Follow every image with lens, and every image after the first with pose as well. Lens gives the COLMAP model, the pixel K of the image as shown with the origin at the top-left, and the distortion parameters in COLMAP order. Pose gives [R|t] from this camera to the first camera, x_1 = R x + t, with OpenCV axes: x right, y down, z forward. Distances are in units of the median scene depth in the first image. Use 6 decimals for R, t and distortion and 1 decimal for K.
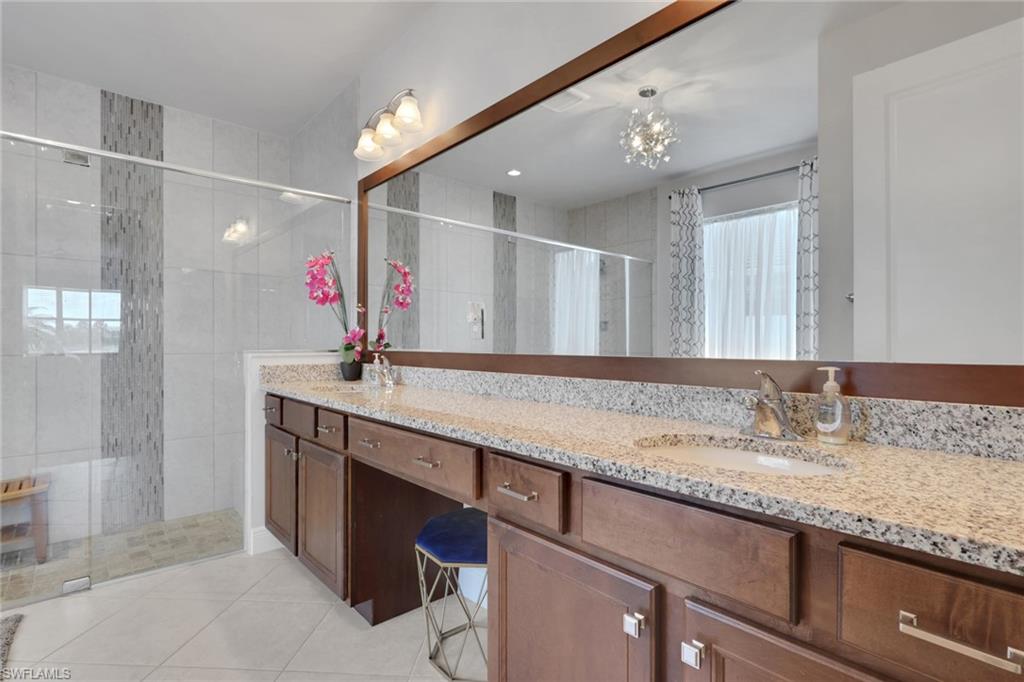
lens RADIAL K [[487.1, 0, 513.1], [0, 487.1, 341.1], [0, 0, 1]] dist [0.000125, -0.000119]
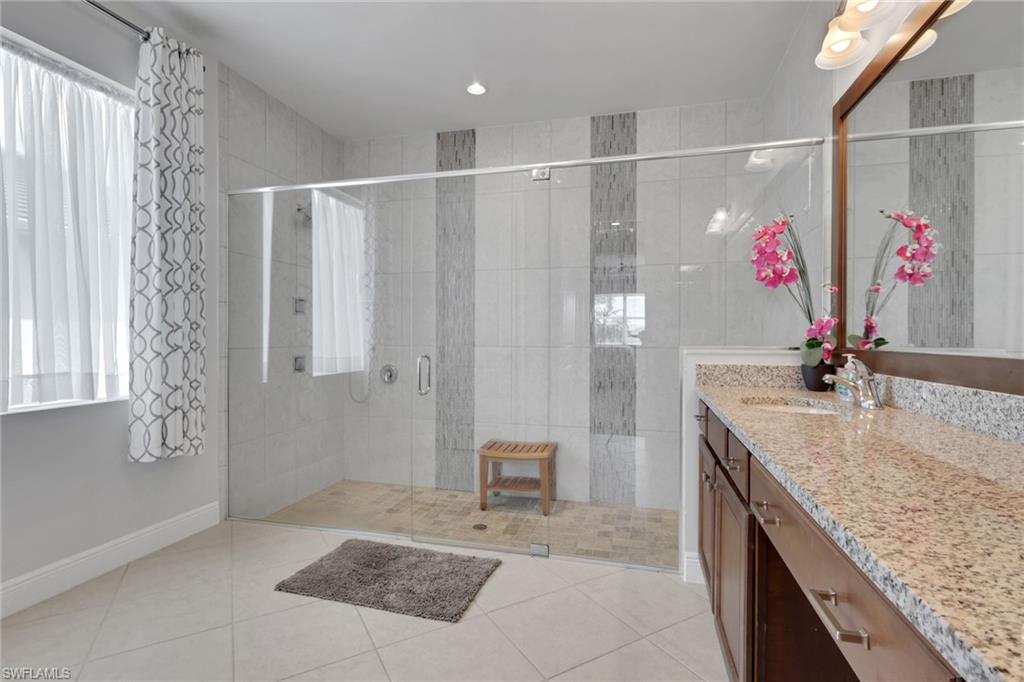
lens RADIAL K [[487.1, 0, 513.1], [0, 487.1, 341.1], [0, 0, 1]] dist [0.000125, -0.000119]
pose [[0.558769, 0.007535, -0.829289, 0.007901], [0.002023, 0.999943, 0.010449, 0.000243], [0.829321, -0.007516, 0.558722, 0.229162]]
